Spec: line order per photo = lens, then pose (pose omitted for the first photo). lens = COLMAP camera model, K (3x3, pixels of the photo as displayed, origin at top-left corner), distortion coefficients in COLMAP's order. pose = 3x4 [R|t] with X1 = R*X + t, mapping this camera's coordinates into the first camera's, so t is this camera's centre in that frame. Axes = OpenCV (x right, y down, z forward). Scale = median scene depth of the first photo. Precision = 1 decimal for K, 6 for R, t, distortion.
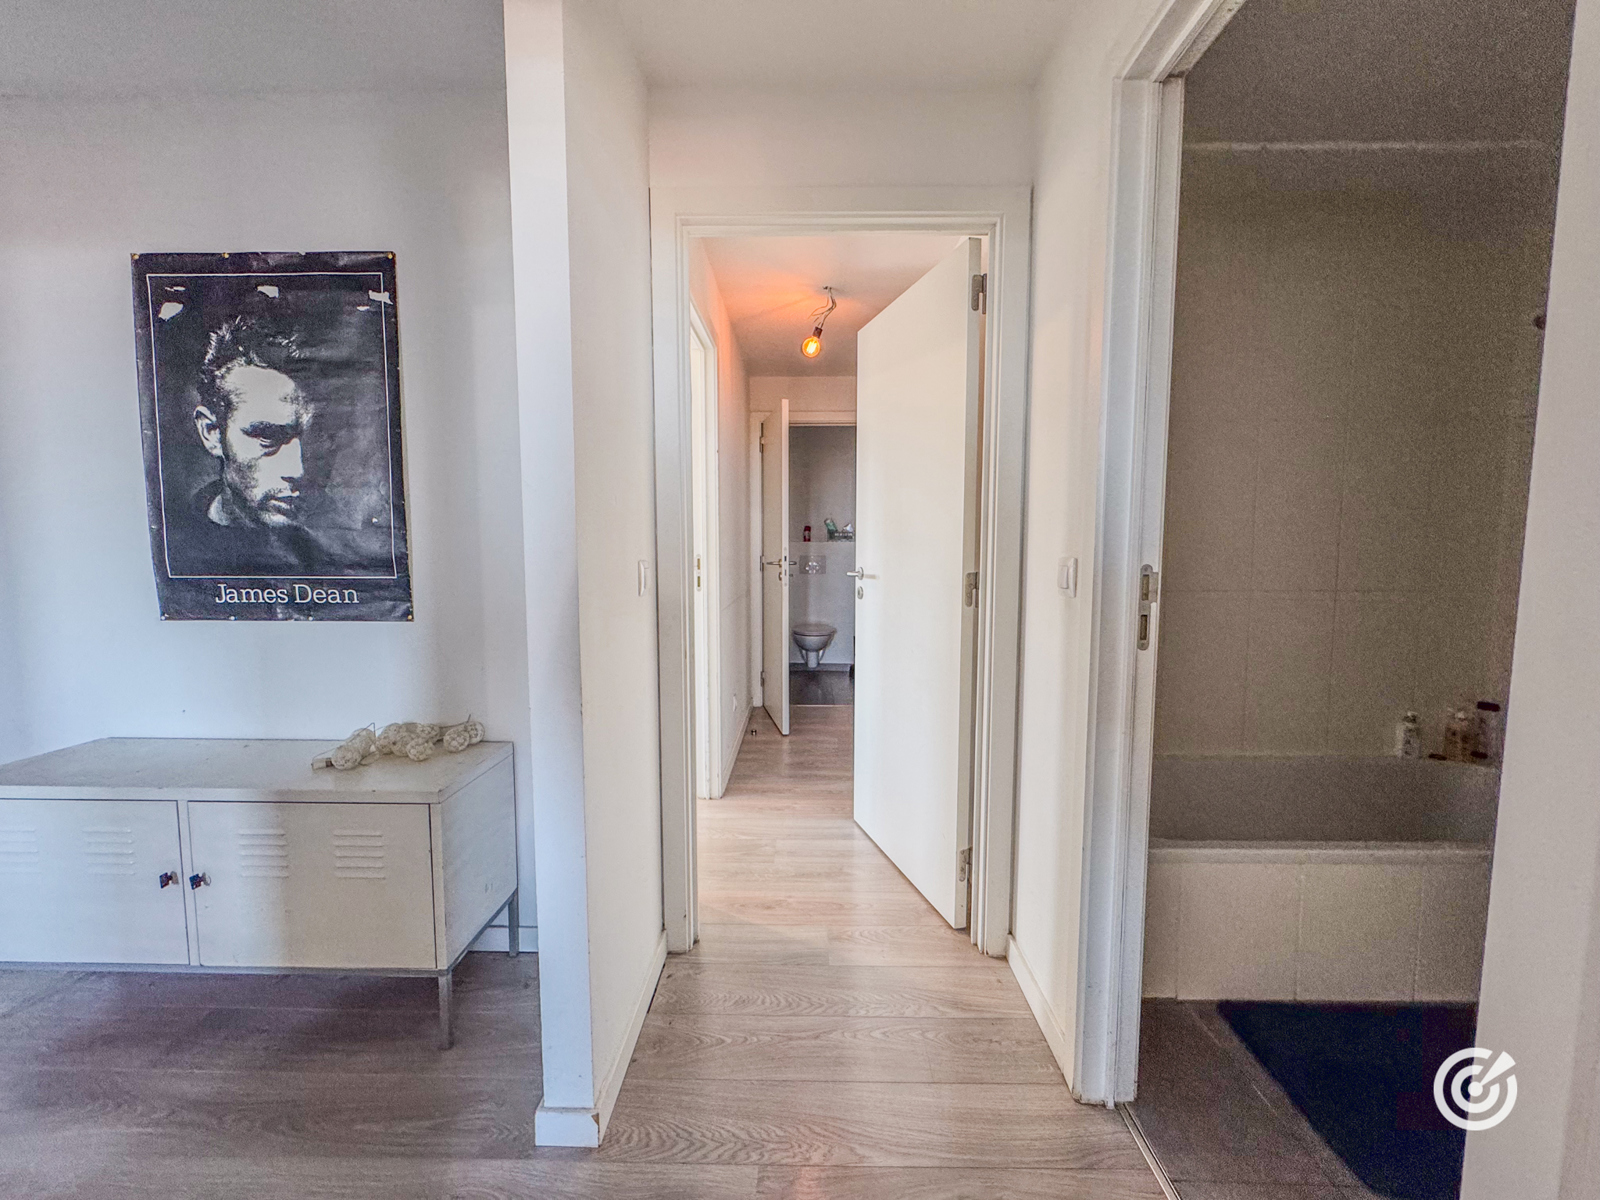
lens RADIAL K [[640.0, 0, 800.0], [0, 640.0, 600.0], [0, 0, 1]] dist [-0.001209, -0.000144]
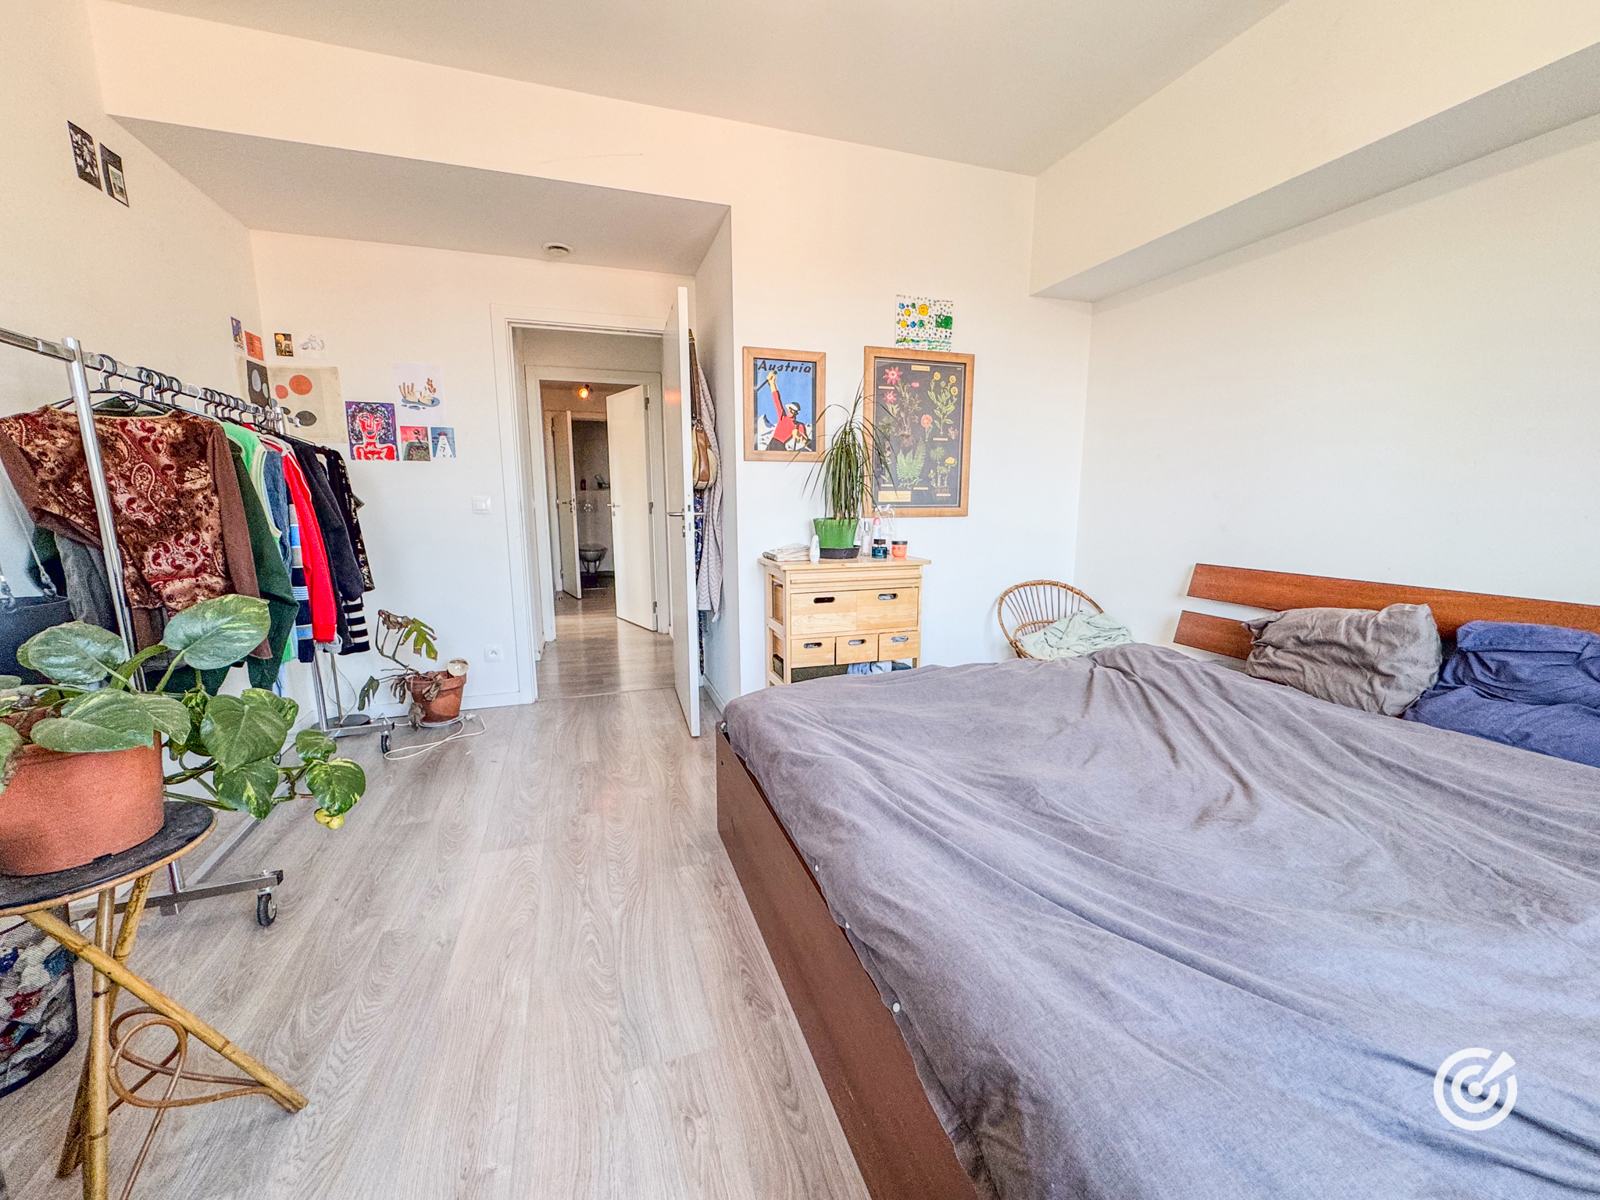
lens RADIAL K [[640.0, 0, 800.0], [0, 640.0, 600.0], [0, 0, 1]] dist [-0.001209, -0.000144]
pose [[0.940959, -0.057345, 0.333629, -0.034274], [0.030009, 0.995798, 0.086524, 0.065068], [-0.337189, -0.071404, 0.938725, -0.764288]]
